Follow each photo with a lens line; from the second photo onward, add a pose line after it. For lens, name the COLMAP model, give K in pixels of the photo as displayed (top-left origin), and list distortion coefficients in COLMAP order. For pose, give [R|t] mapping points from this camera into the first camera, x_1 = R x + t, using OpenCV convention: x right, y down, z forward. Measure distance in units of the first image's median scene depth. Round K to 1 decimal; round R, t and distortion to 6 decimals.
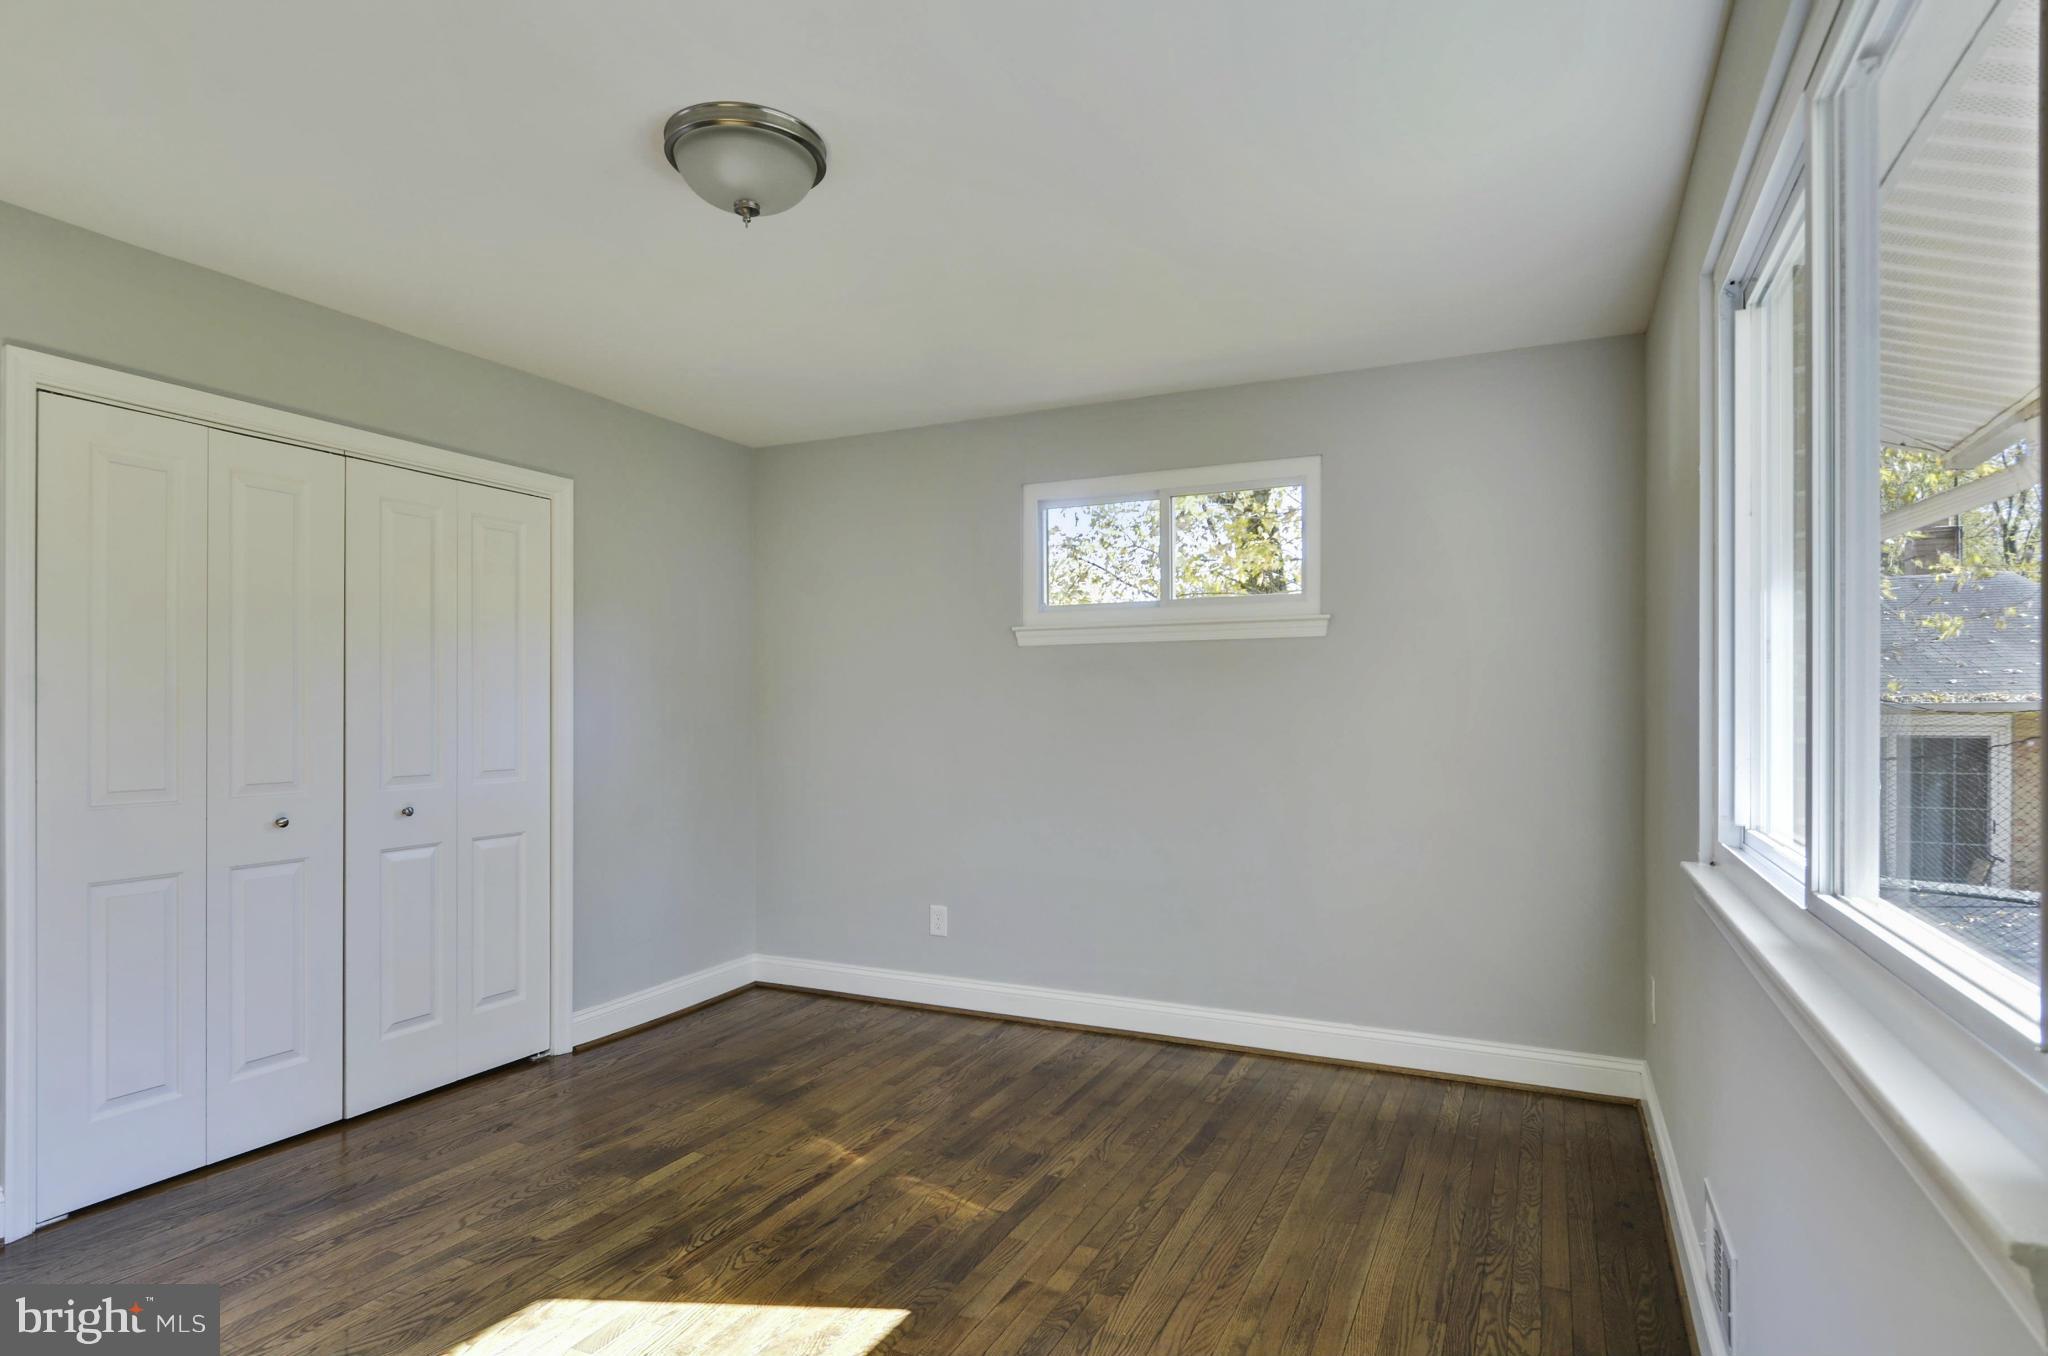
lens RADIAL K [[1093.3, 0, 1014.3], [0, 1093.3, 691.6], [0, 0, 1]] dist [0.027303, -0.026771]
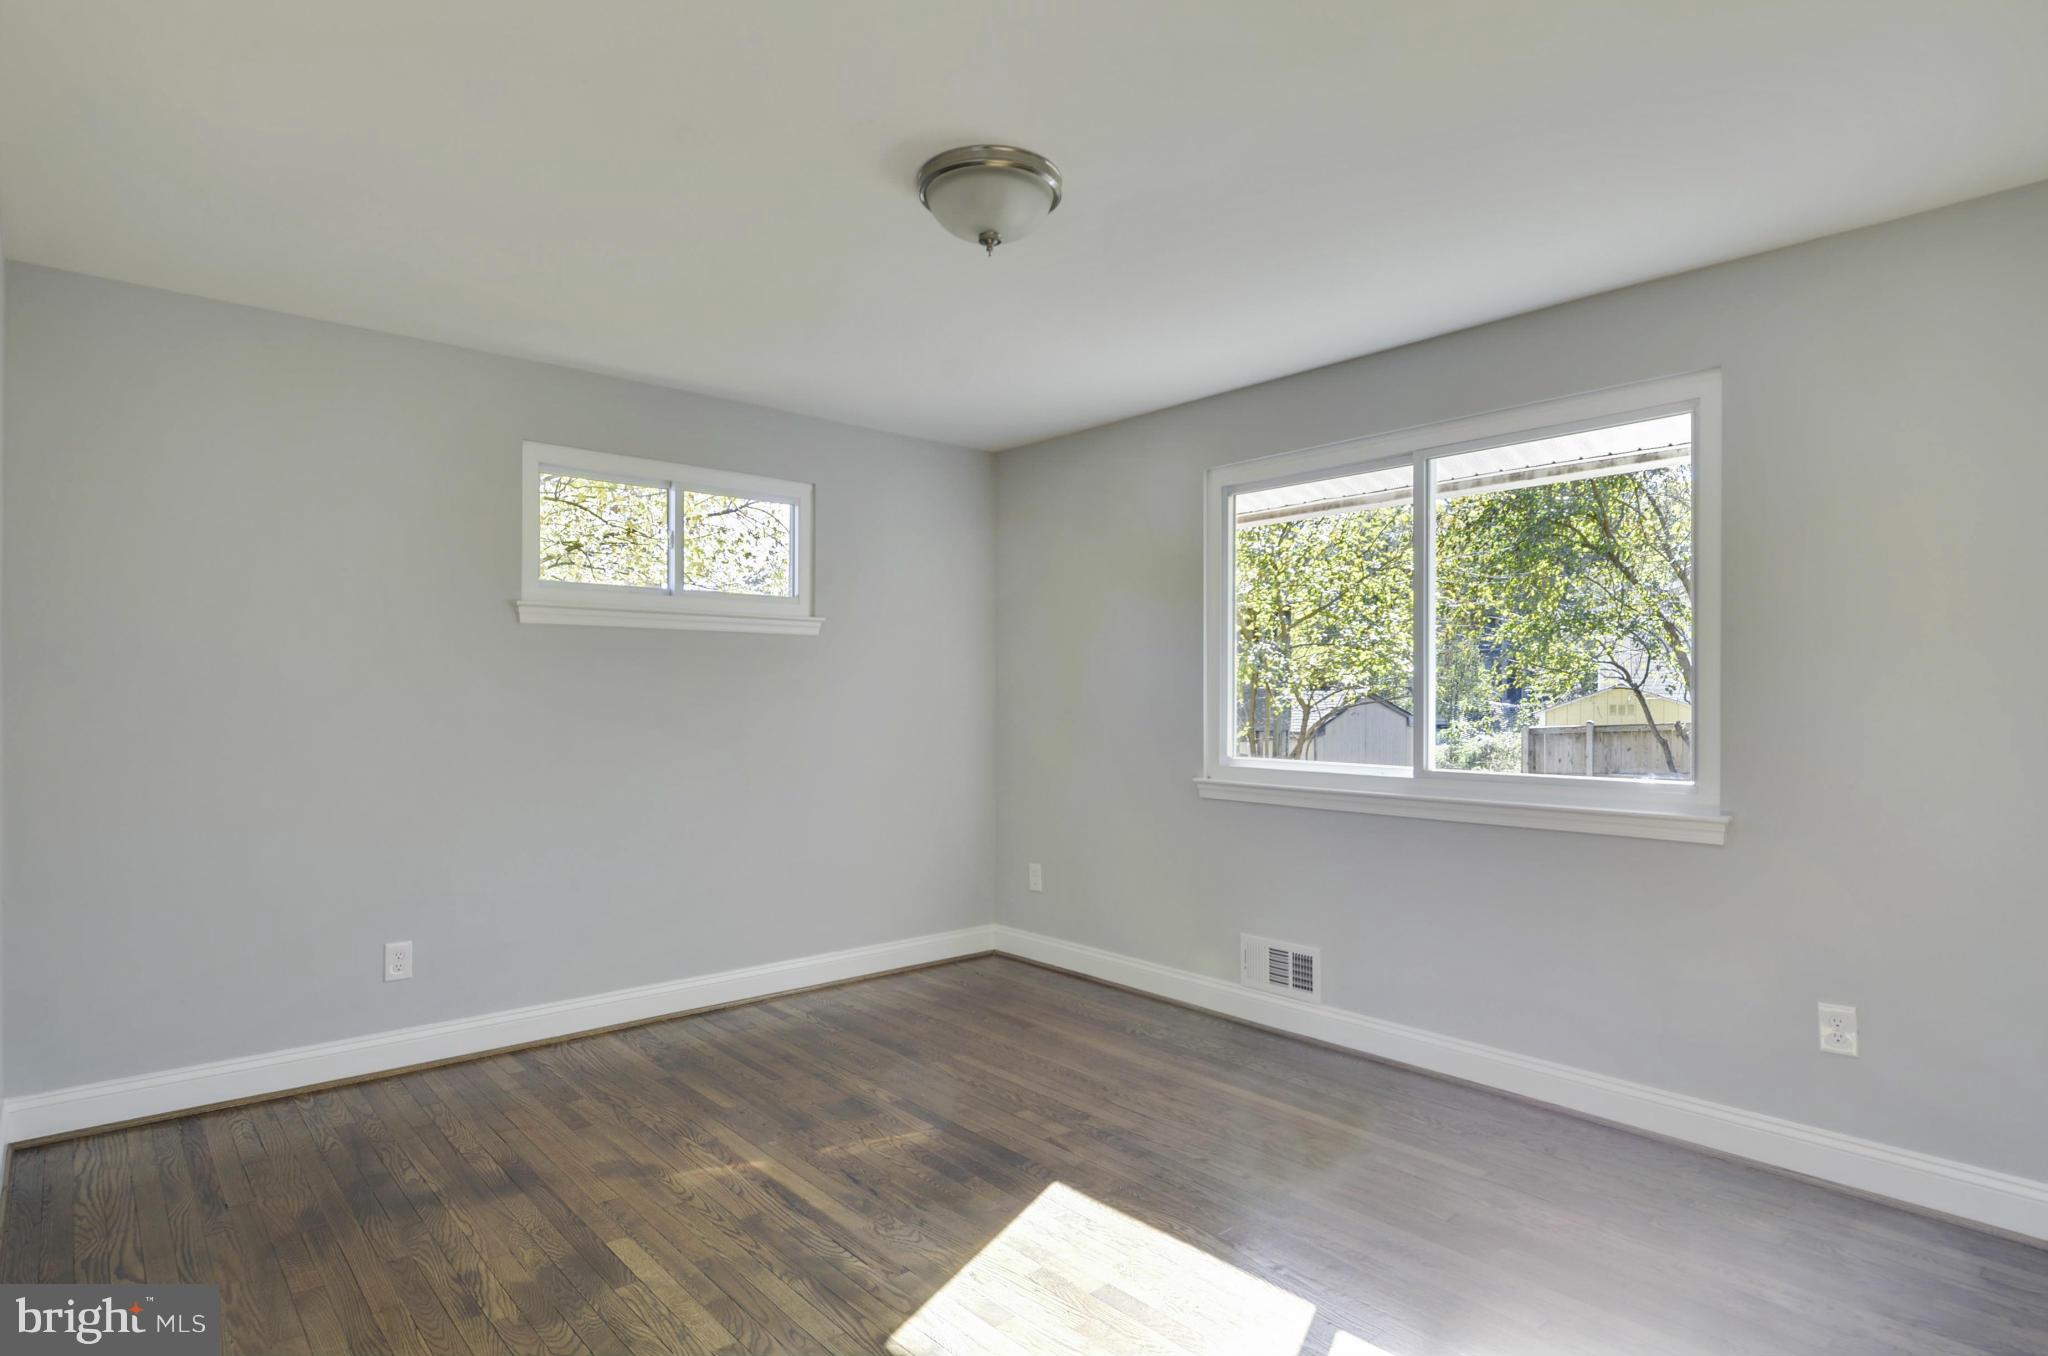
lens RADIAL K [[1093.3, 0, 1014.3], [0, 1093.3, 691.6], [0, 0, 1]] dist [0.027303, -0.026771]
pose [[0.396529, 0.004577, 0.918011, -0.818103], [-0.017788, 0.999838, 0.002698, 0.004526], [-0.917850, -0.017400, 0.396546, 0.363917]]
